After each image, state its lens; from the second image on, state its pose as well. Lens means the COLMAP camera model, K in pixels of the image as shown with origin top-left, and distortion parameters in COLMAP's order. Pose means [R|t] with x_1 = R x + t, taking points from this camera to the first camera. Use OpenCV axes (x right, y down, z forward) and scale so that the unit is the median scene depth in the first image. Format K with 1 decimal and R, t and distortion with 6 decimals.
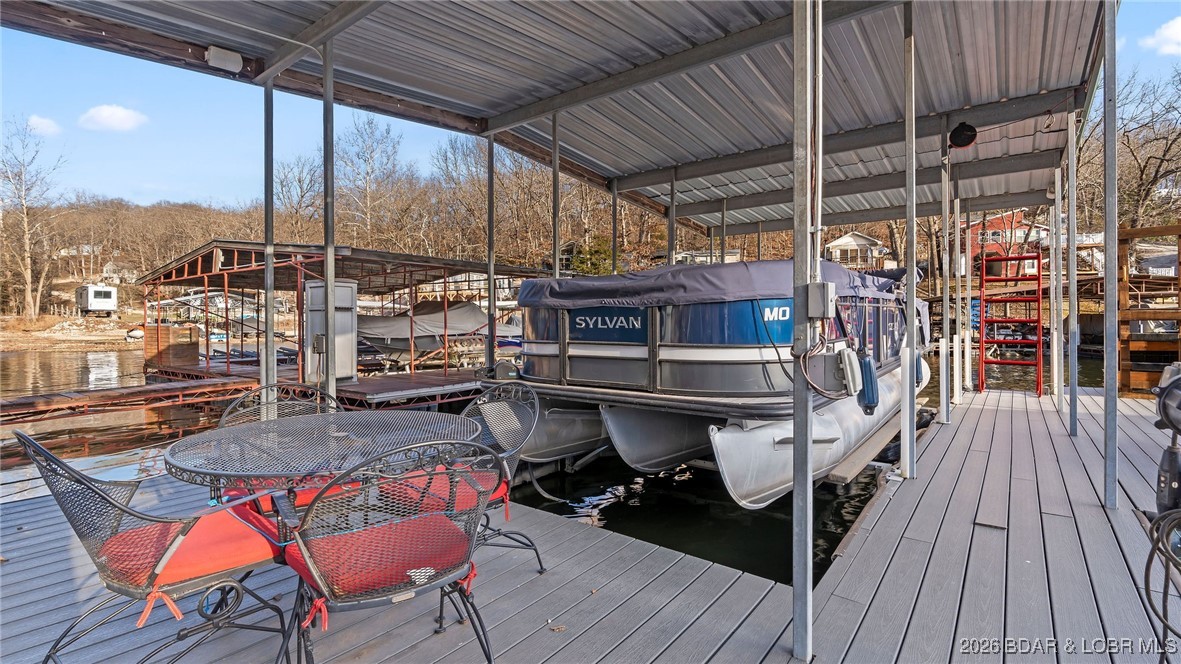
lens RADIAL K [[527.6, 0, 586.1], [0, 527.6, 332.3], [0, 0, 1]] dist [-0.002644, 0.000104]
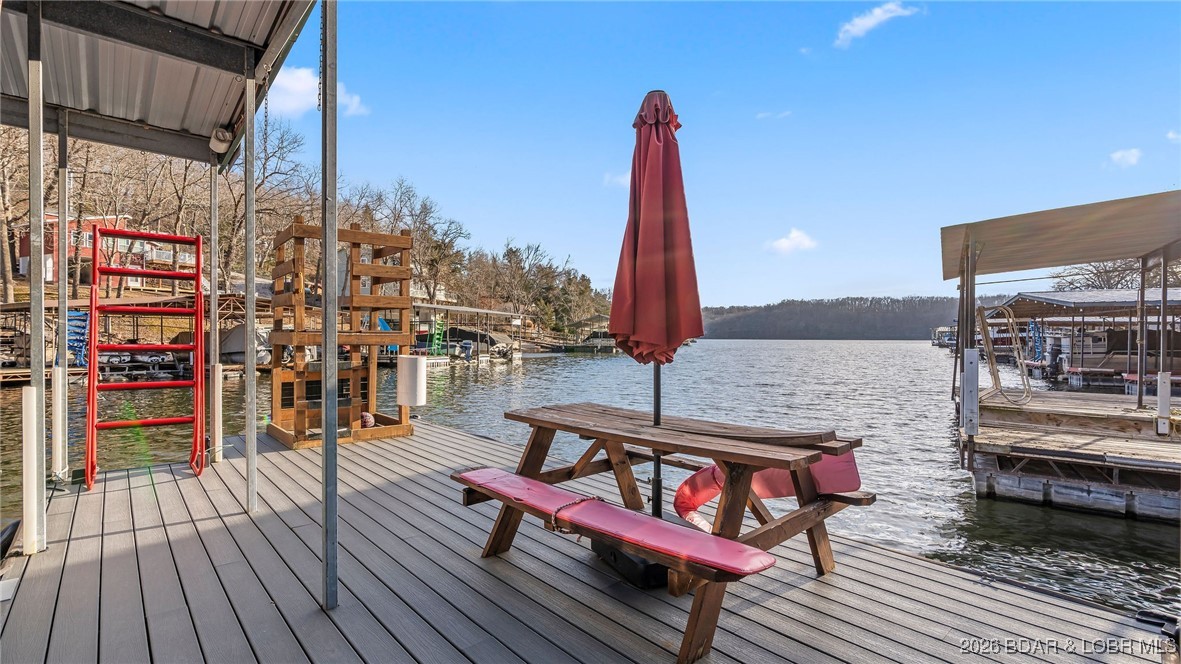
lens RADIAL K [[527.6, 0, 586.1], [0, 527.6, 332.3], [0, 0, 1]] dist [-0.002644, 0.000104]
pose [[0.154086, 0.019068, 0.987873, 0.106820], [0.010323, 0.999728, -0.020907, -0.006731], [-0.988004, 0.013420, 0.153847, 0.149605]]
